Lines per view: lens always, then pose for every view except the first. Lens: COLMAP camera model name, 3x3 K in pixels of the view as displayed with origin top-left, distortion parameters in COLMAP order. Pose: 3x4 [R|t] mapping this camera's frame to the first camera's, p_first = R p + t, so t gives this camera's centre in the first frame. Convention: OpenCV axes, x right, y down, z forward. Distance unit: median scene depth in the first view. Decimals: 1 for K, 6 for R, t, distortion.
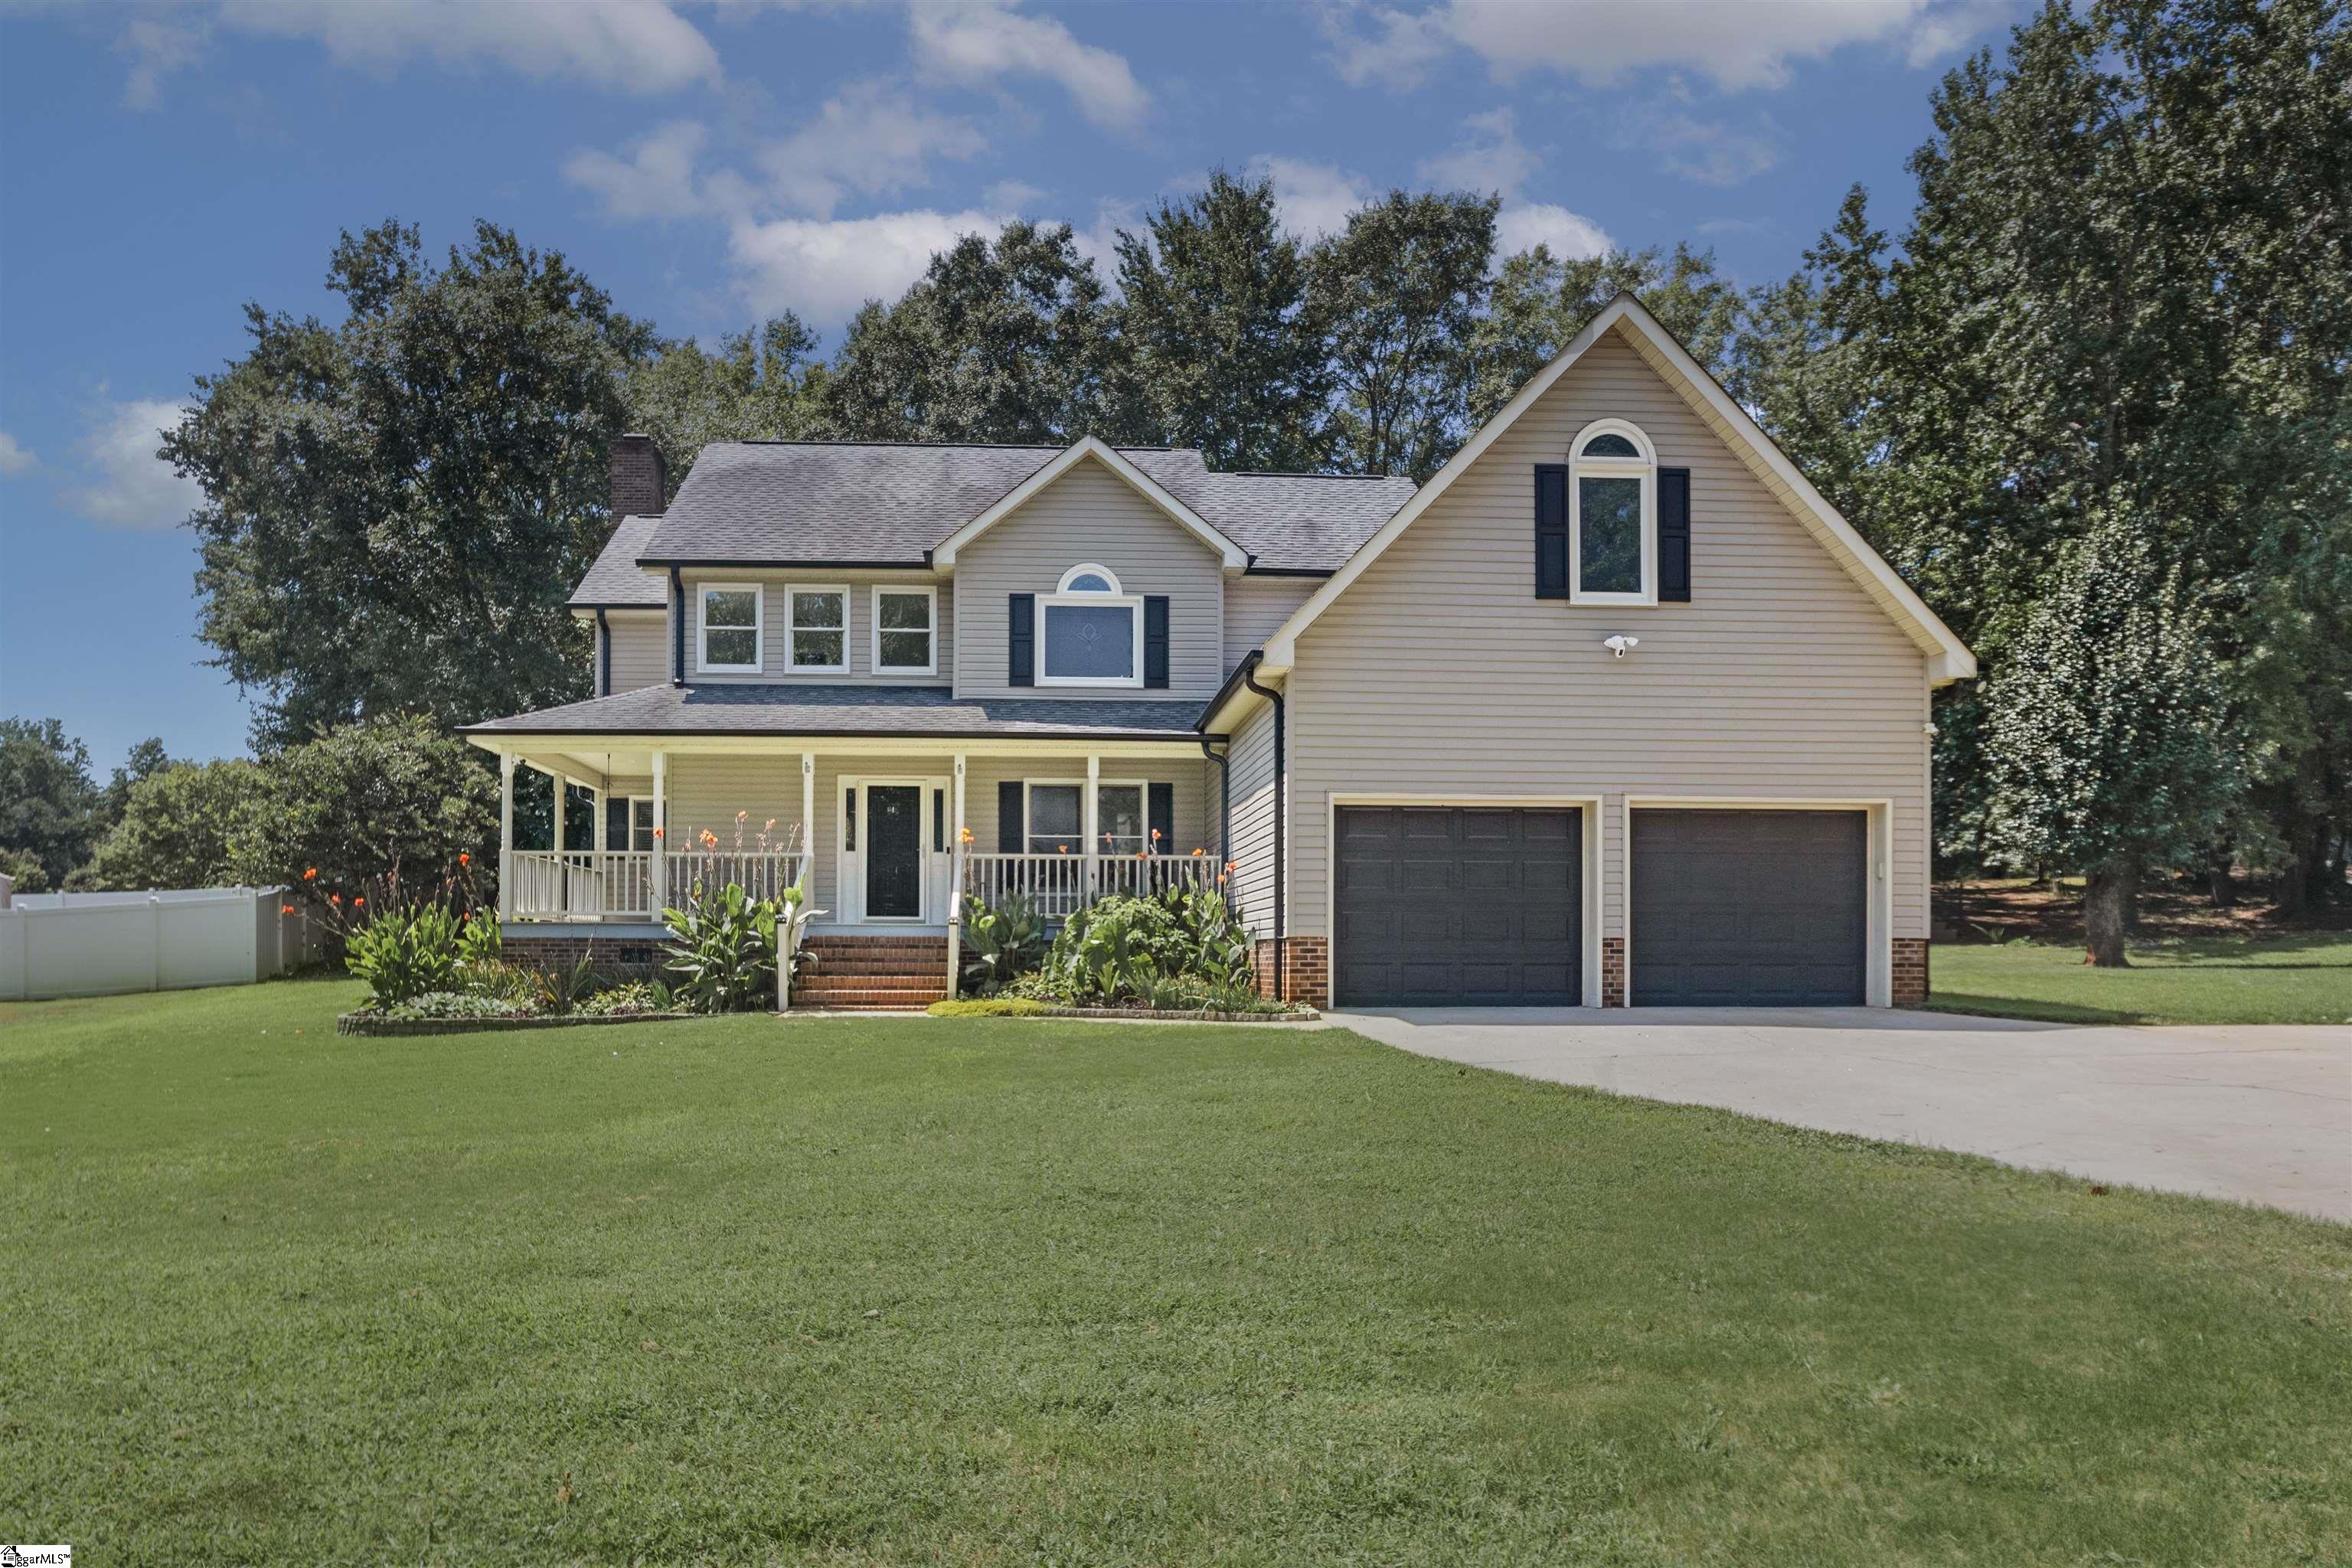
lens RADIAL K [[1290.9, 0, 1176.0], [0, 1290.9, 784.0], [0, 0, 1]] dist [-0.004285, -0.000419]
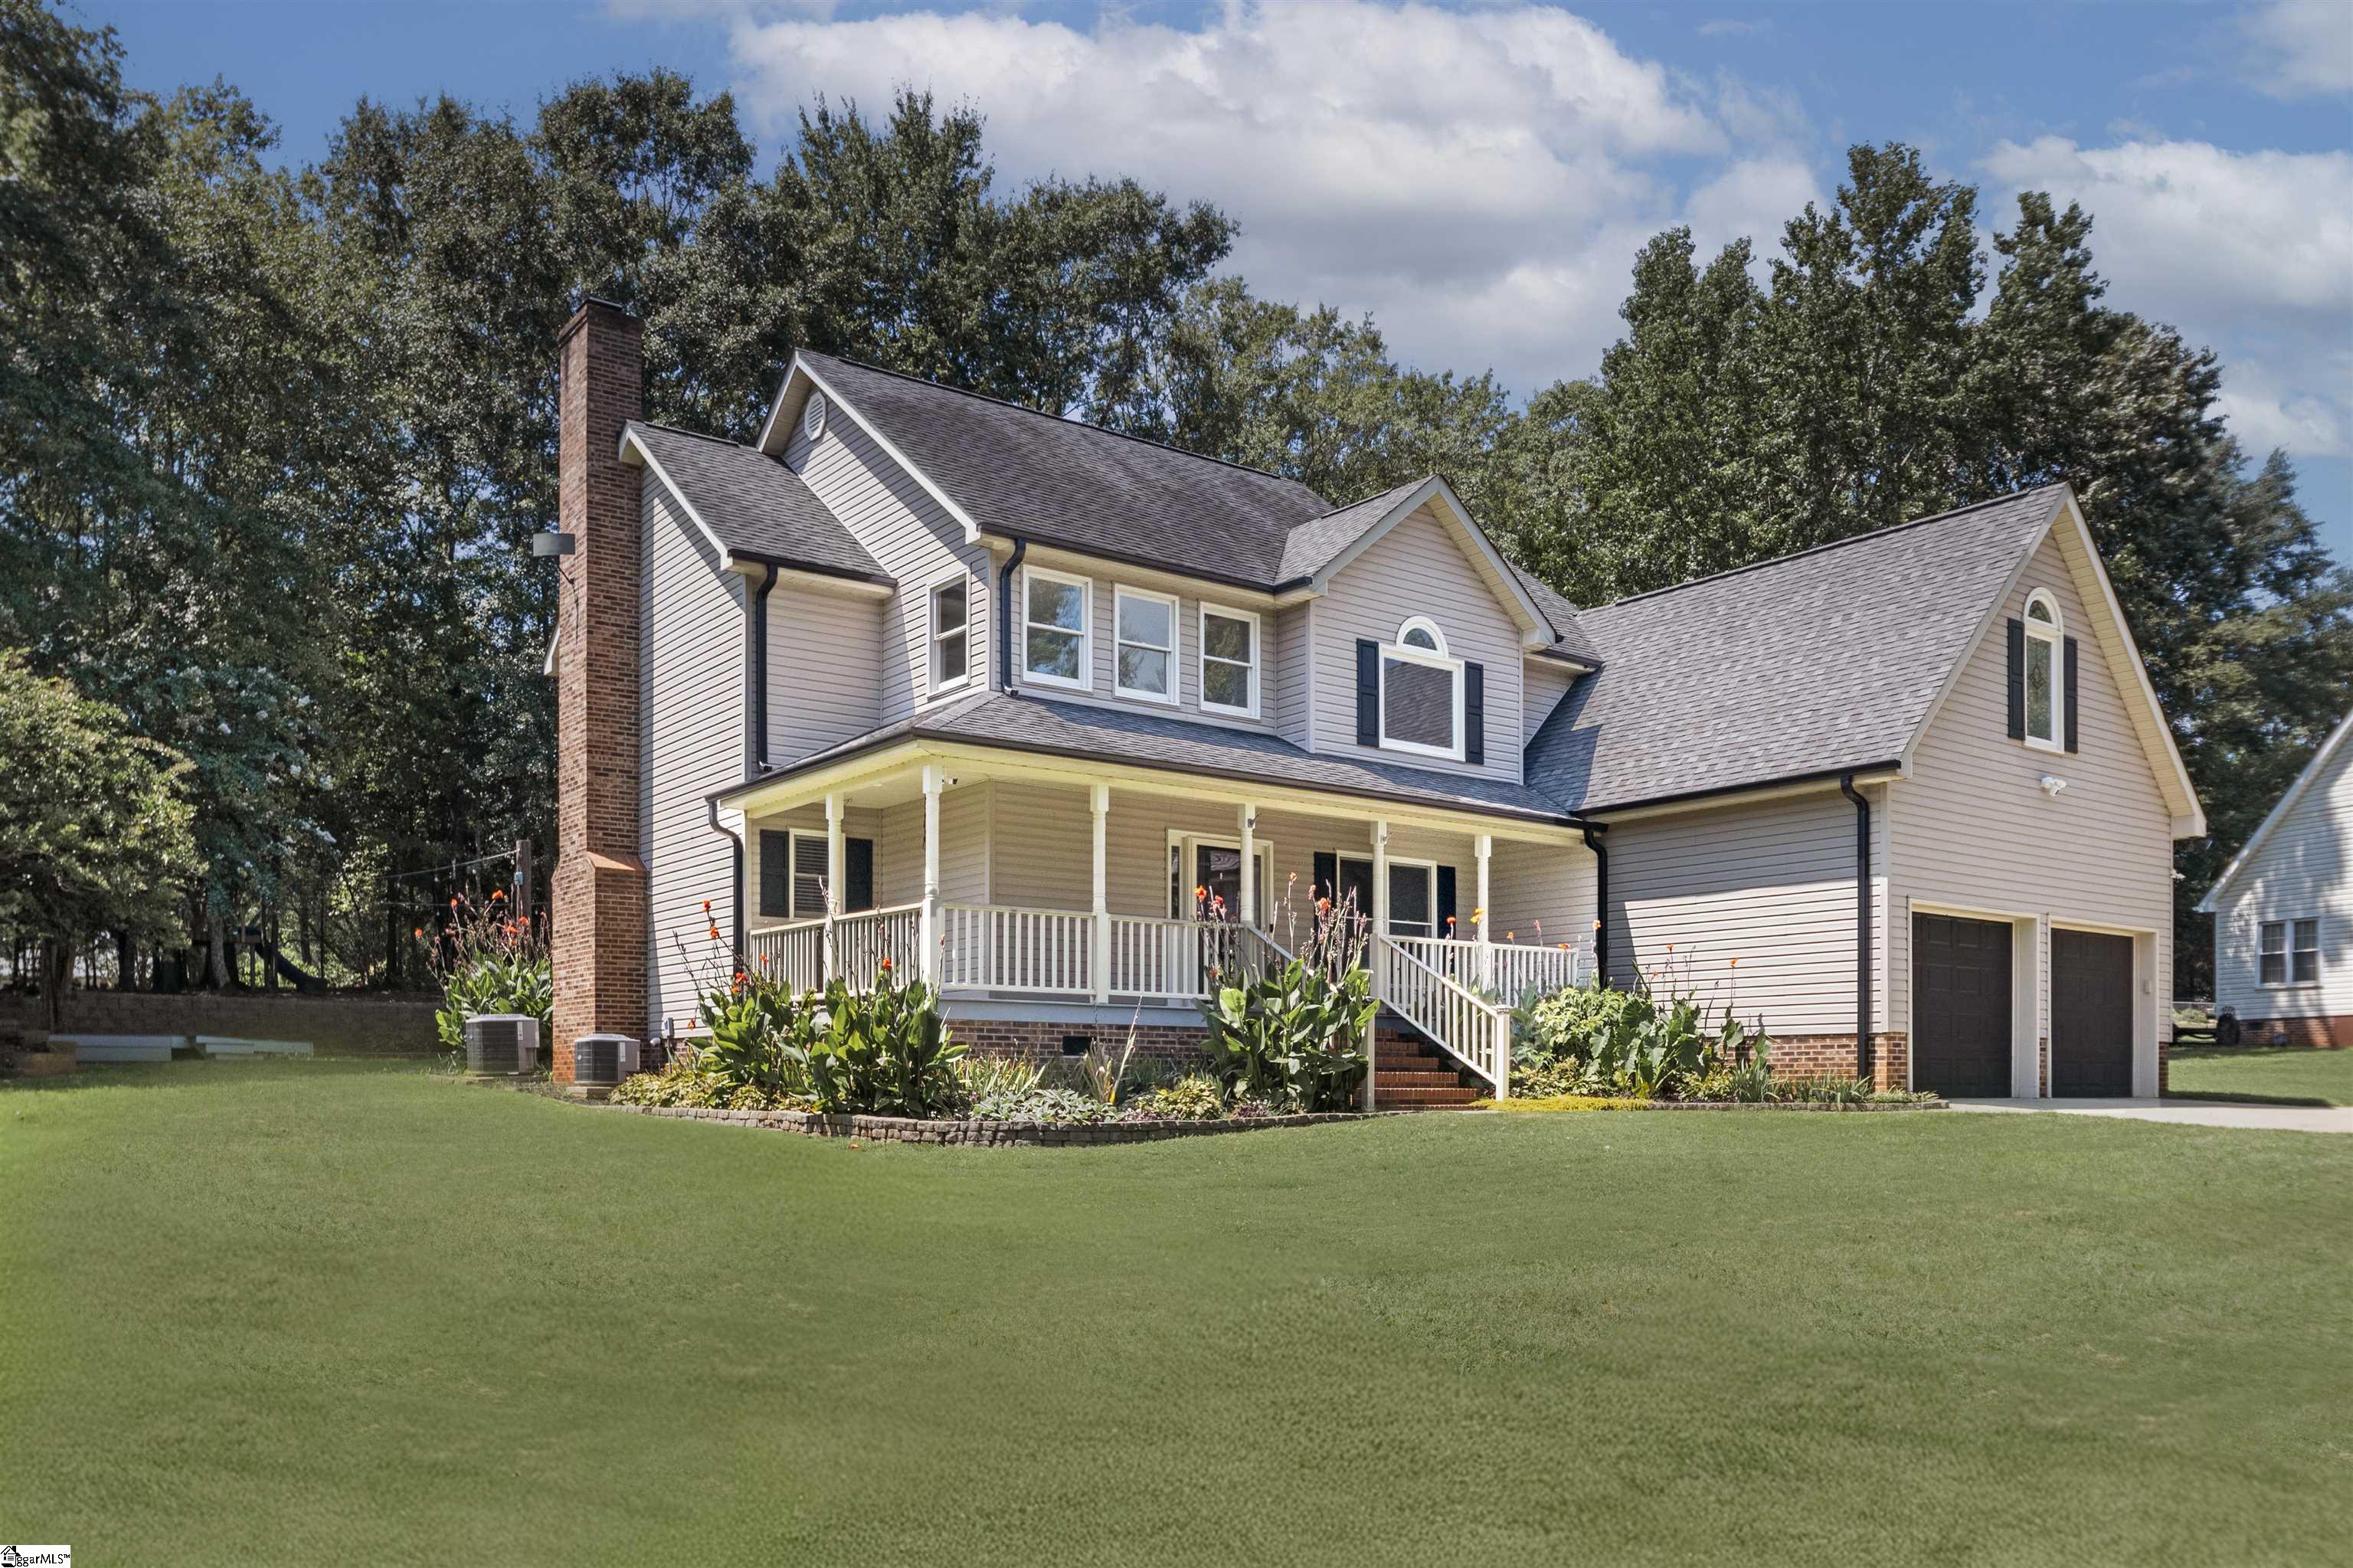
lens RADIAL K [[1686.9, 0, 1176.5], [0, 1686.9, 784.0], [0, 0, 1]] dist [0.006920, 0.002017]
pose [[0.832105, 0.099275, 0.545660, -0.841635], [-0.069162, 0.994744, -0.075510, 0.044782], [-0.550288, 0.025094, 0.834597, 0.119599]]
